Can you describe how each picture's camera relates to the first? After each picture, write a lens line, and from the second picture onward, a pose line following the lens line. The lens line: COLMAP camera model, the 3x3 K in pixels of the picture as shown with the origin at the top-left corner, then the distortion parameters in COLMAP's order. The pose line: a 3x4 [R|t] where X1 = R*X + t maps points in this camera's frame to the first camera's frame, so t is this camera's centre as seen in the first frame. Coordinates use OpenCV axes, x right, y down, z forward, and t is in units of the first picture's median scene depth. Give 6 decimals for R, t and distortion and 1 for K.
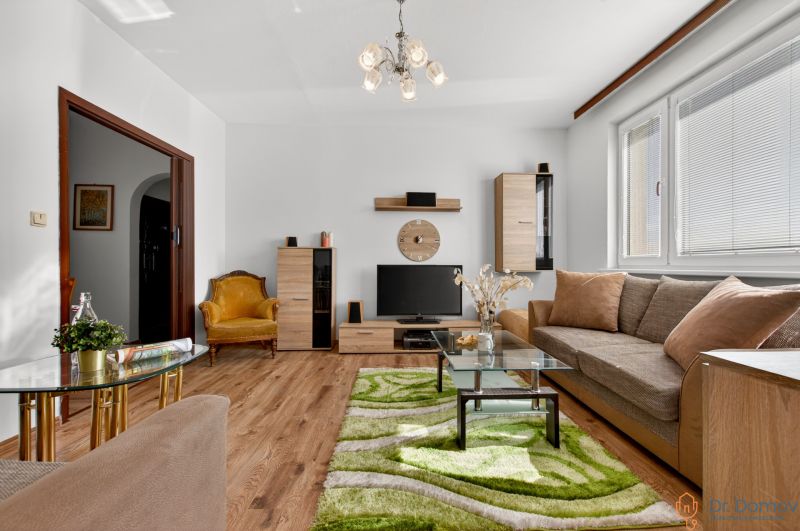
lens RADIAL K [[348.8, 0, 410.1], [0, 348.8, 262.6], [0, 0, 1]] dist [0.007380, -0.000565]
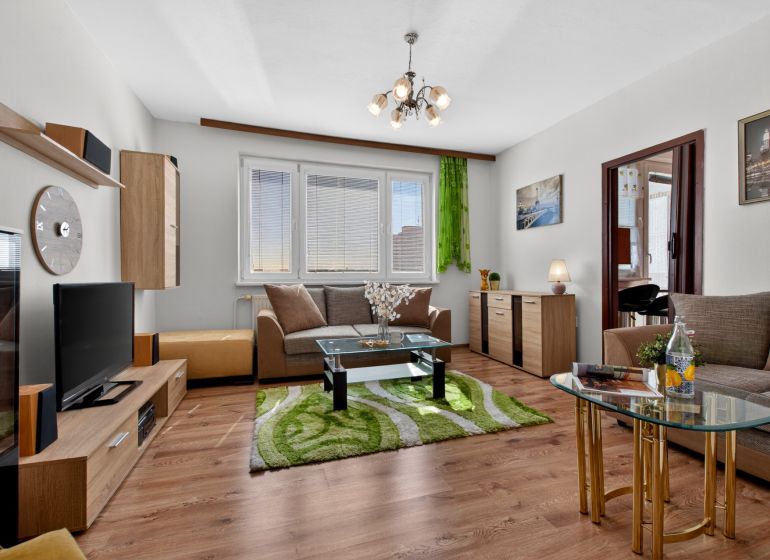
lens RADIAL K [[364.2, 0, 400.3], [0, 364.2, 280.4], [0, 0, 1]] dist [-0.000619, -0.001810]
pose [[-0.289199, -0.011165, 0.957204, -0.648000], [-0.003617, 0.999938, 0.010571, -0.004194], [-0.957262, -0.000405, -0.289222, 0.788102]]
